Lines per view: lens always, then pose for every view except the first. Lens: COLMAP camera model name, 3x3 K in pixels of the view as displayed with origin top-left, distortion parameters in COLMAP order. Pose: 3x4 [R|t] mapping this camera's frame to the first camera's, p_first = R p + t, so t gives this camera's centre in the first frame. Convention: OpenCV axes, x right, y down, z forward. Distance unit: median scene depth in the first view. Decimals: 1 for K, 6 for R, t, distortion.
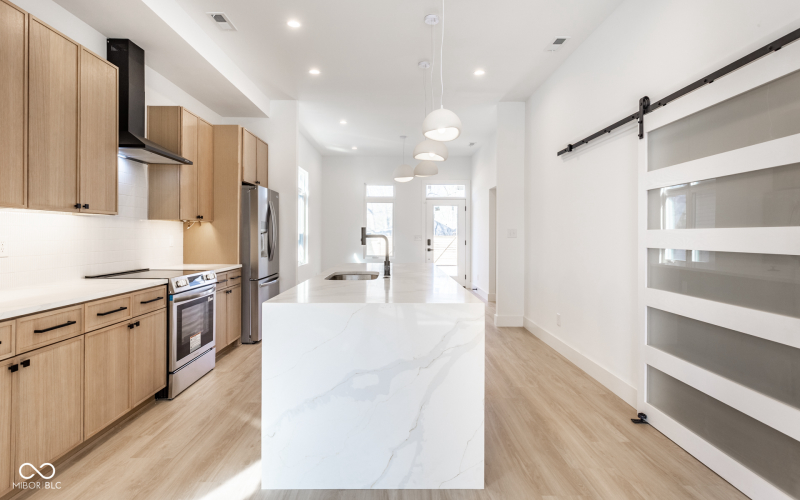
lens RADIAL K [[422.9, 0, 398.7], [0, 422.9, 233.6], [0, 0, 1]] dist [-0.000515, -0.000114]
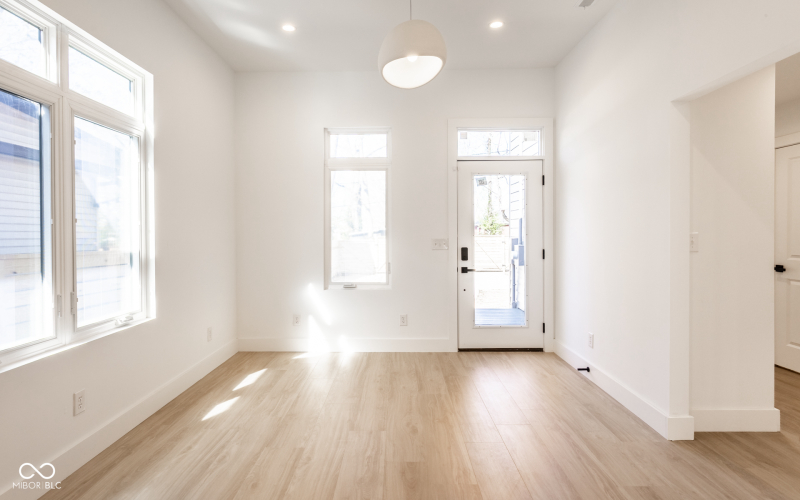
lens RADIAL K [[438.7, 0, 381.7], [0, 438.7, 238.6], [0, 0, 1]] dist [0.000984, 0.001273]
pose [[0.999657, -0.010353, -0.024070, -0.007492], [0.010551, 0.999911, 0.008114, -0.001146], [0.023984, -0.008365, 0.999677, 0.513881]]
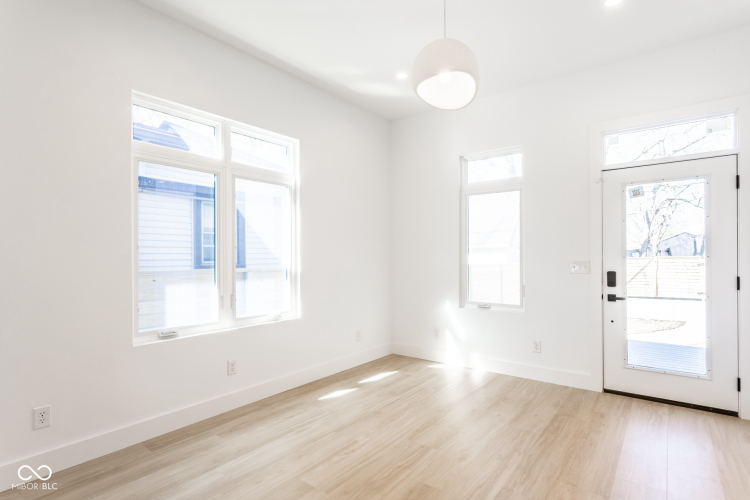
lens RADIAL K [[386.6, 0, 373.7], [0, 386.6, 257.3], [0, 0, 1]] dist [0.000144, 0.001168]
pose [[0.784795, -0.008167, -0.619702, 0.121065], [0.007926, 0.999964, -0.003142, -0.000374], [0.619705, -0.002446, 0.784831, 0.575338]]
